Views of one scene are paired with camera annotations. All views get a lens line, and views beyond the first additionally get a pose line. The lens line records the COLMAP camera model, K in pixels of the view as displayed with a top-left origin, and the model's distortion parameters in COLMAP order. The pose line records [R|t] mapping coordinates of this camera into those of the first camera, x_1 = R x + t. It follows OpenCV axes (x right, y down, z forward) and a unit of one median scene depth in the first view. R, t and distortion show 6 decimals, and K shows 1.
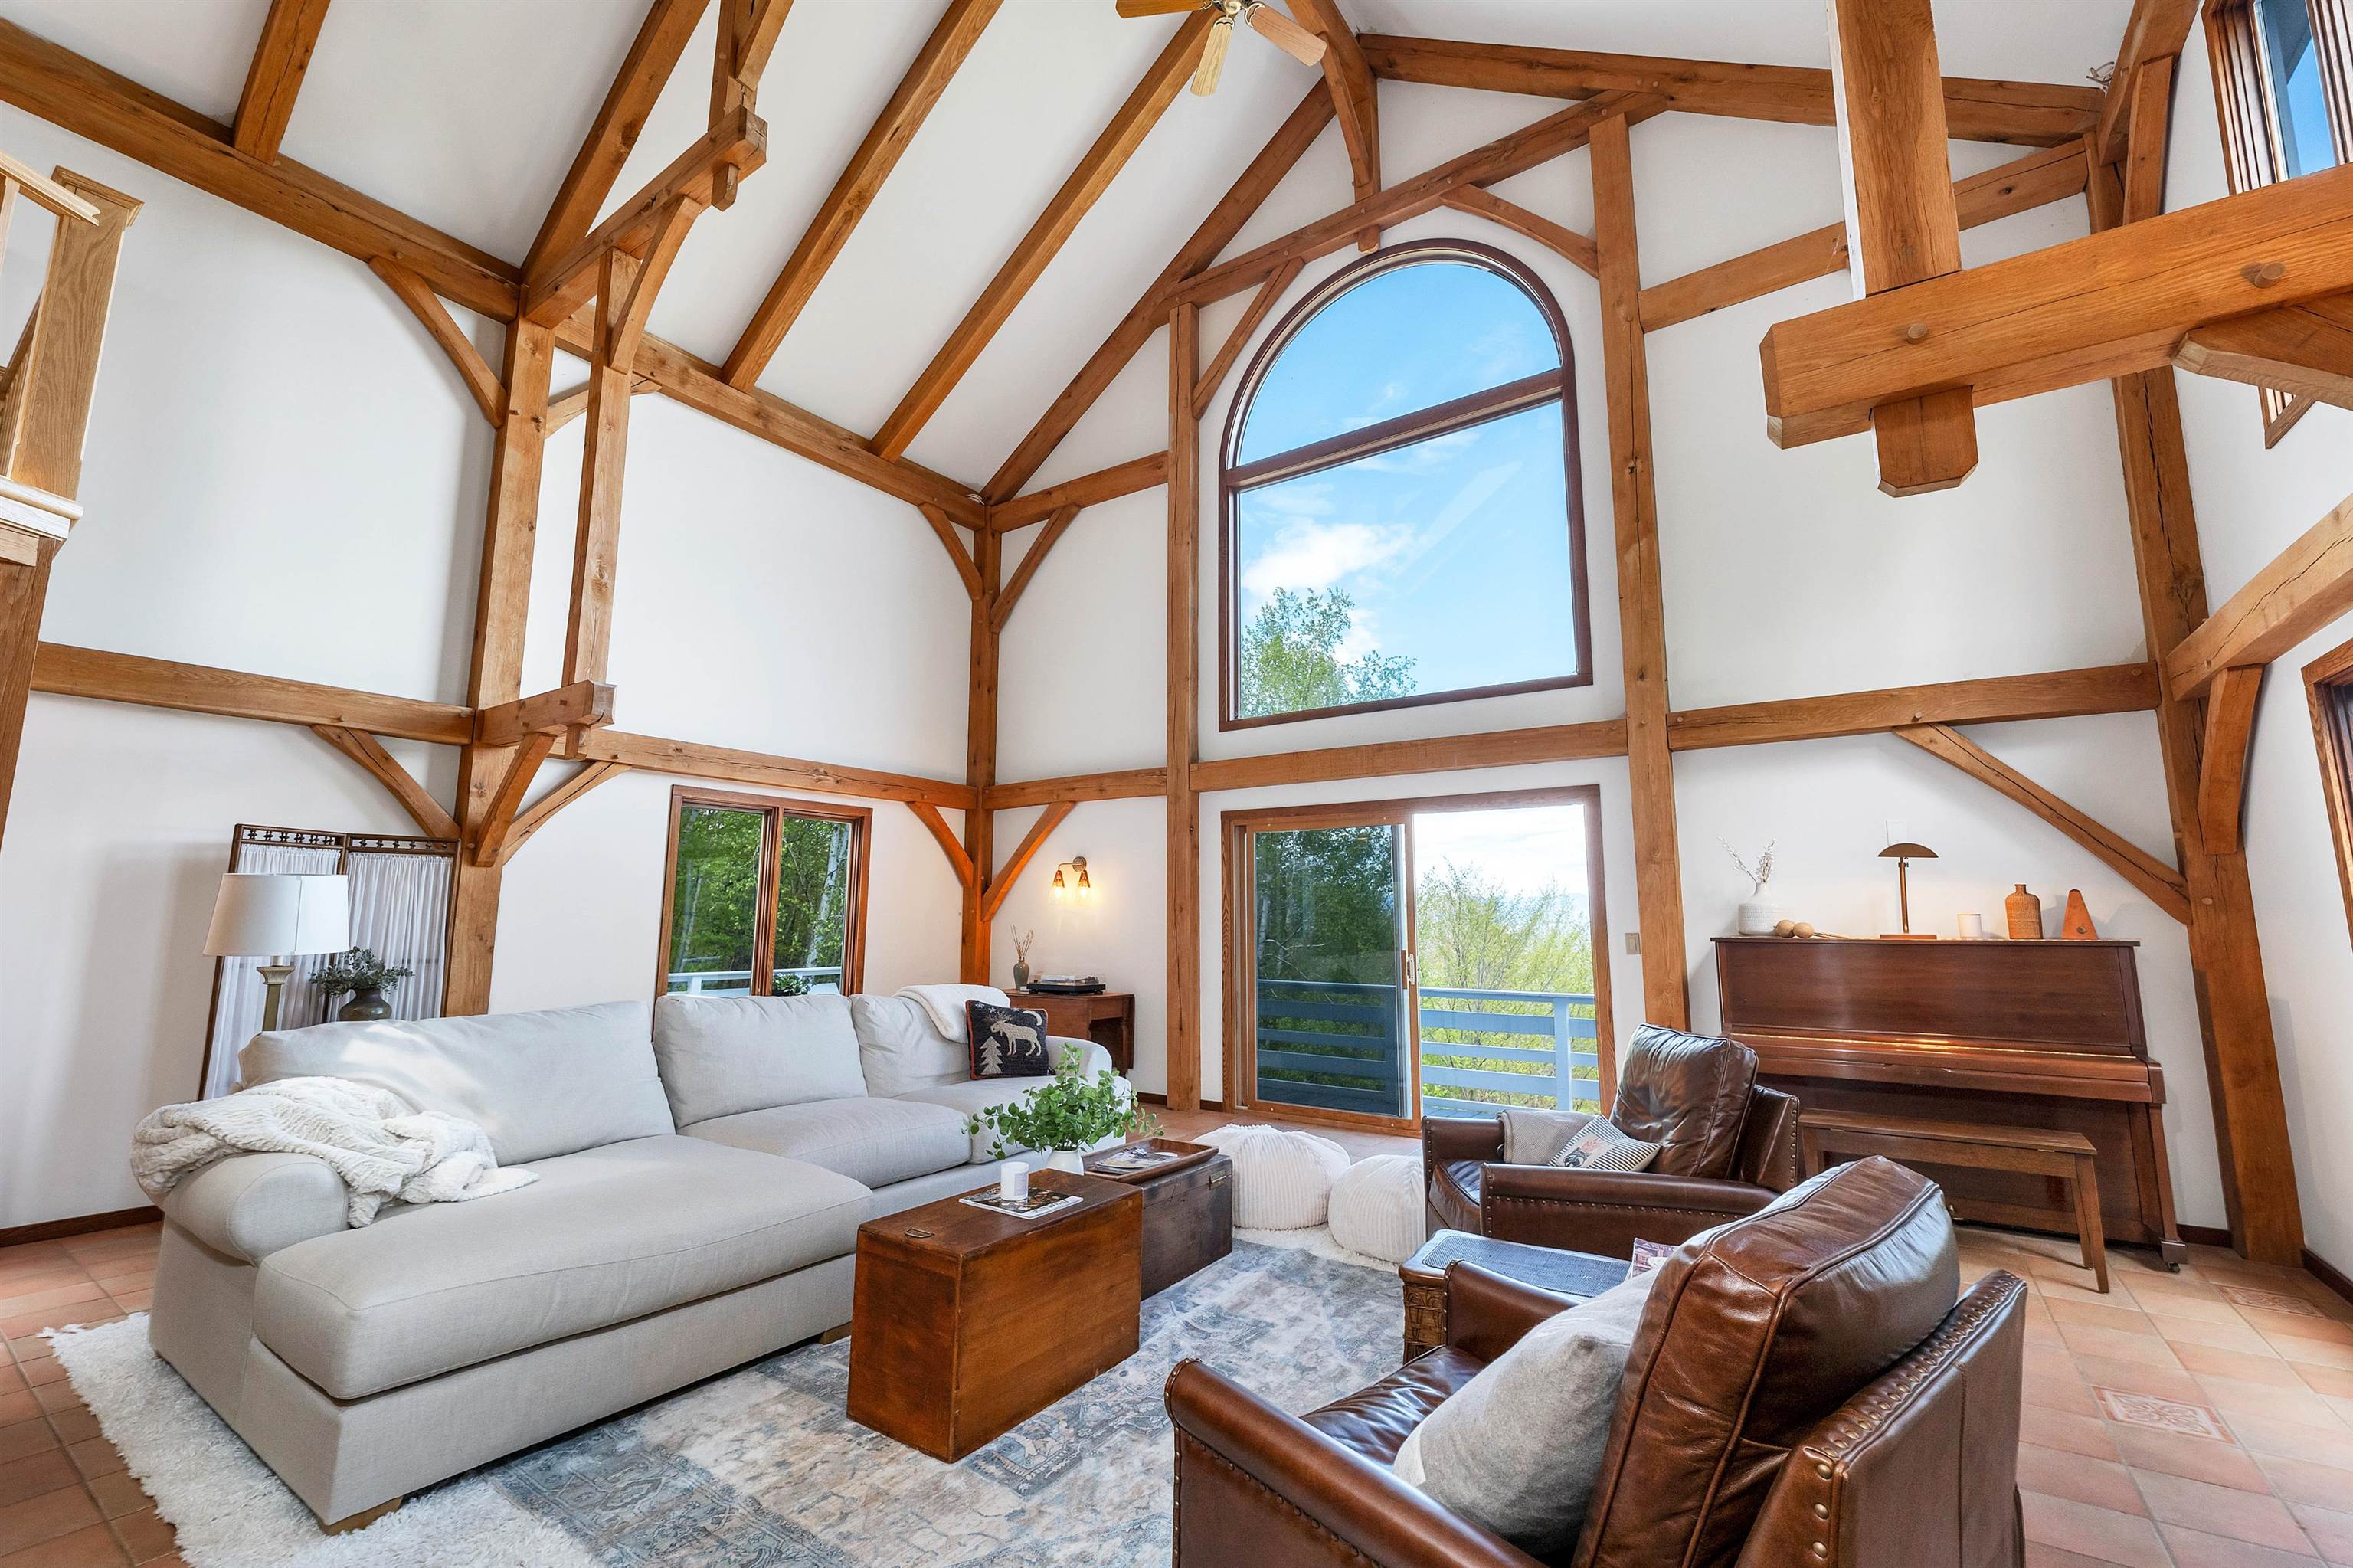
lens RADIAL K [[980.7, 0, 1174.9], [0, 980.7, 776.4], [0, 0, 1]] dist [-0.003361, -0.000234]
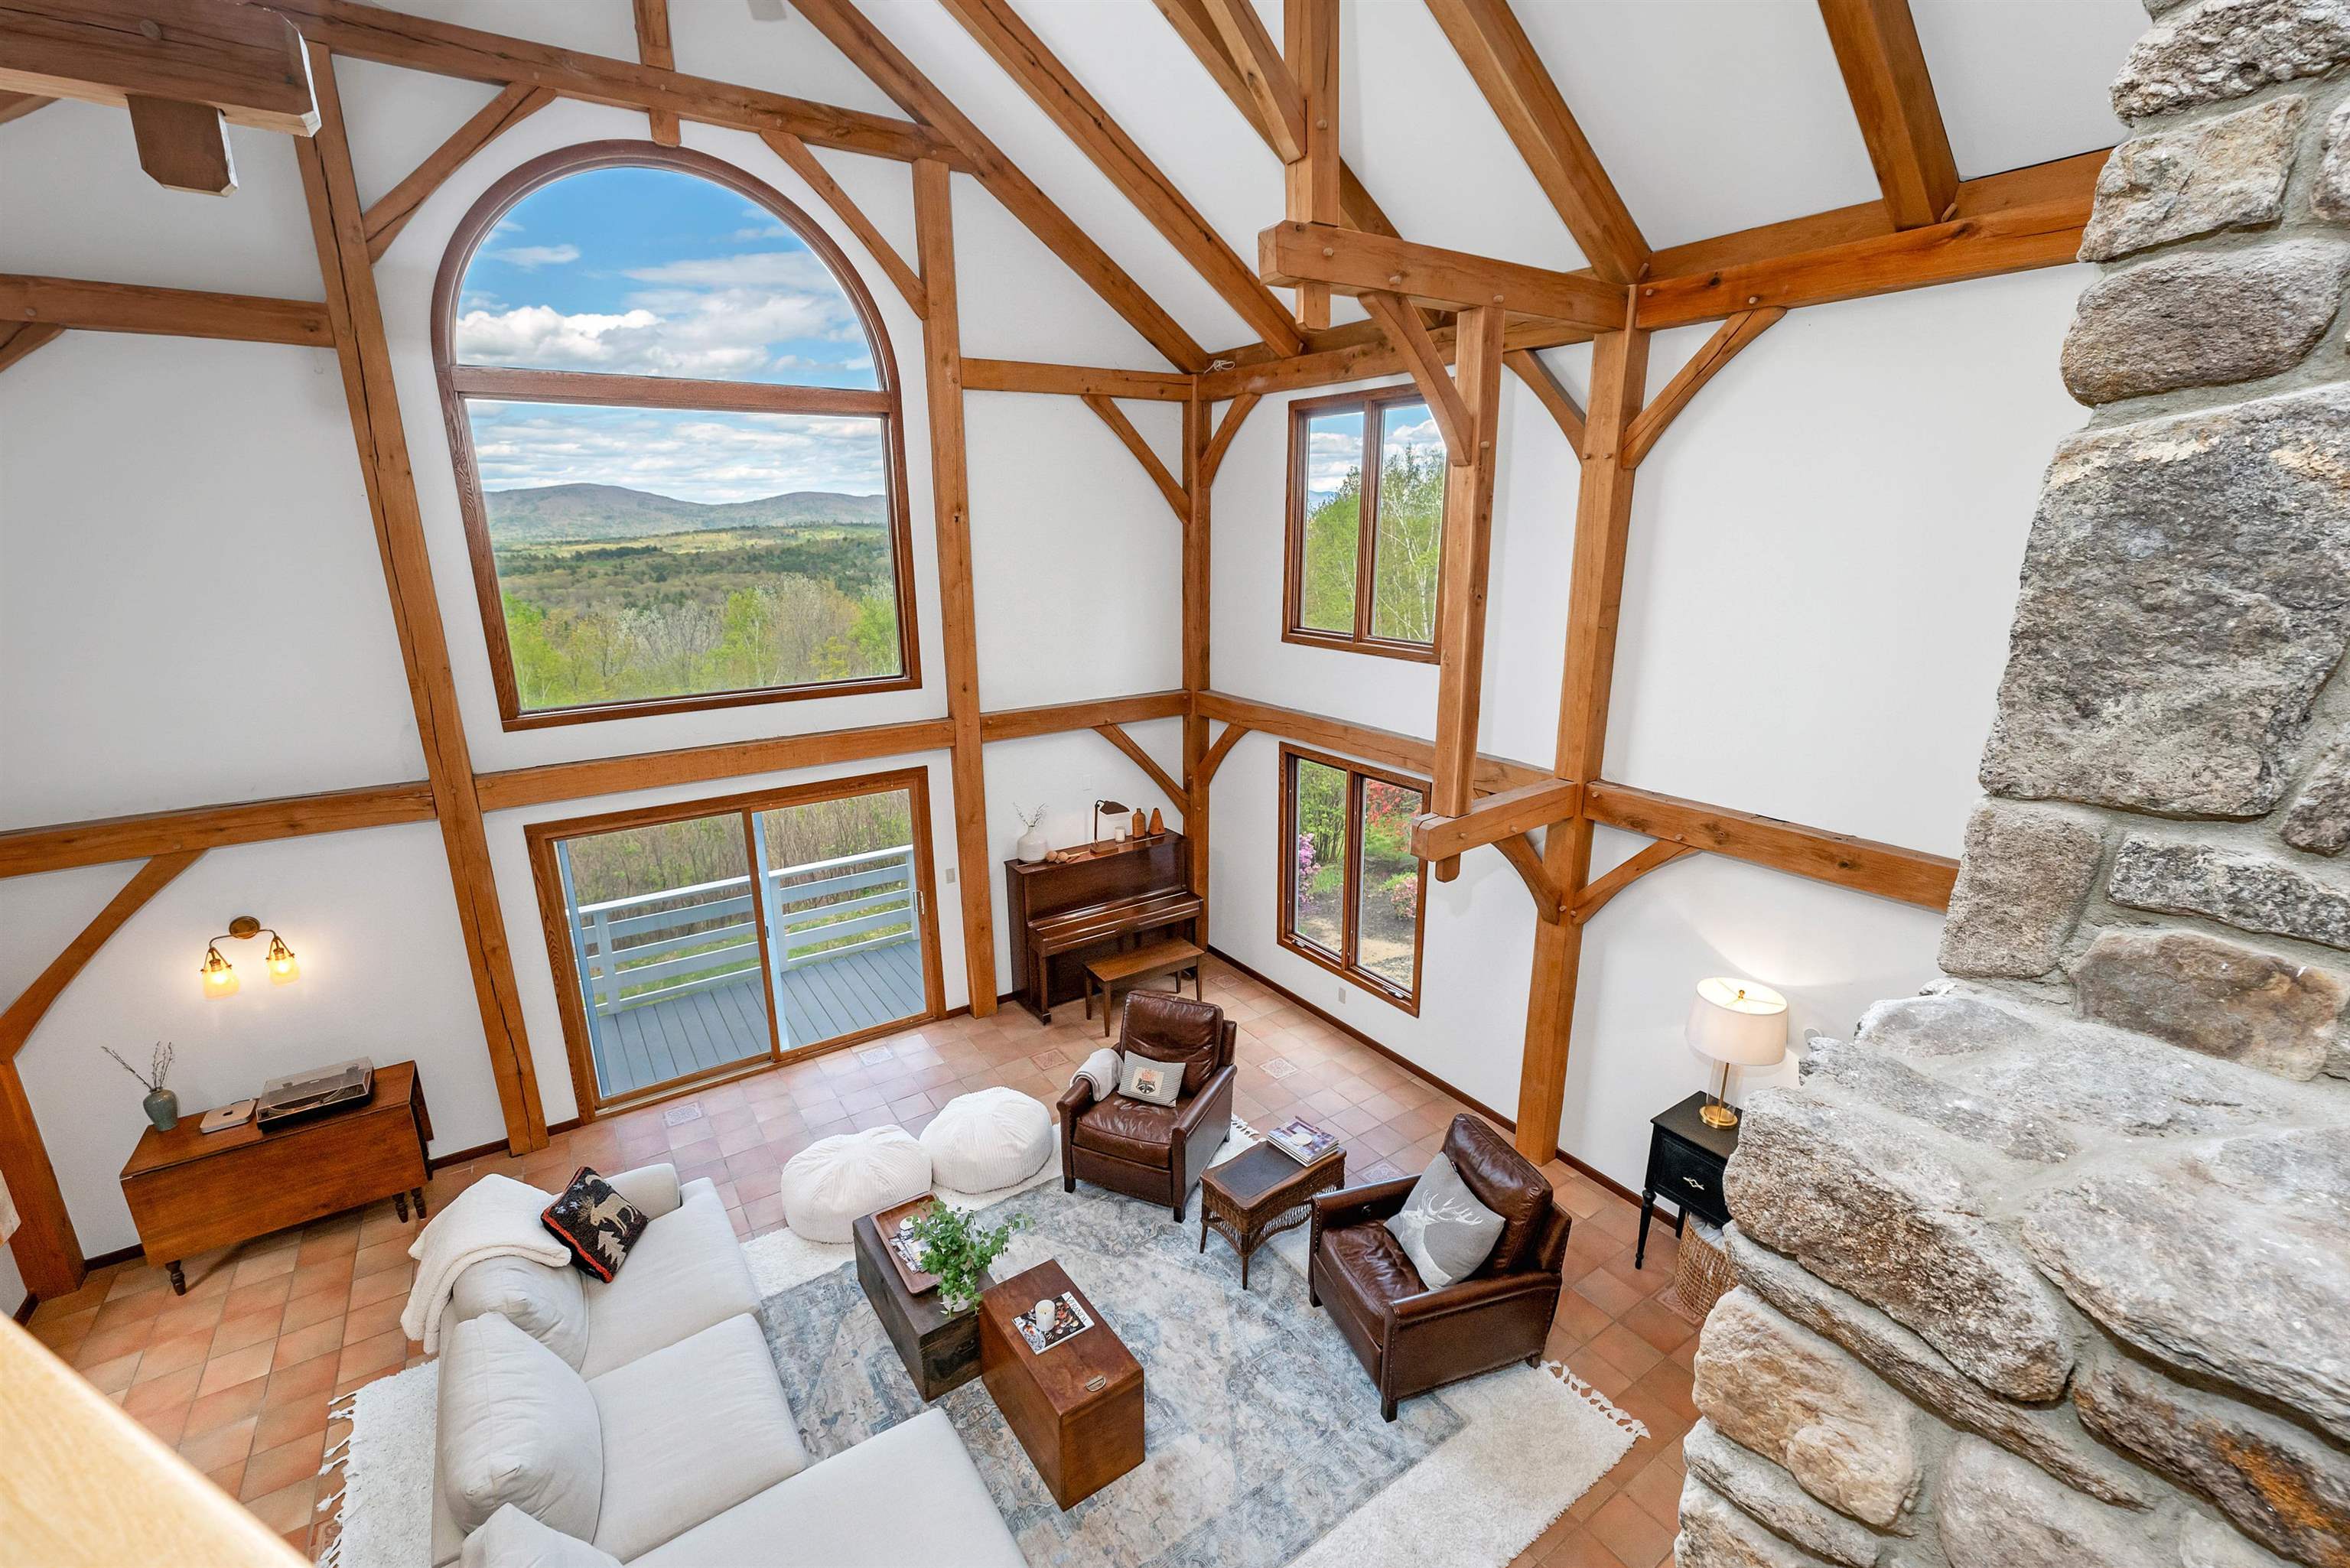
lens RADIAL K [[976.4, 0, 1165.2], [0, 976.4, 786.1], [0, 0, 1]] dist [-0.001488, 0.000155]
pose [[0.366143, -0.248631, 0.896729, -0.609913], [-0.125653, 0.941610, 0.312380, -0.404951], [-0.922036, -0.227053, 0.313522, 0.291084]]
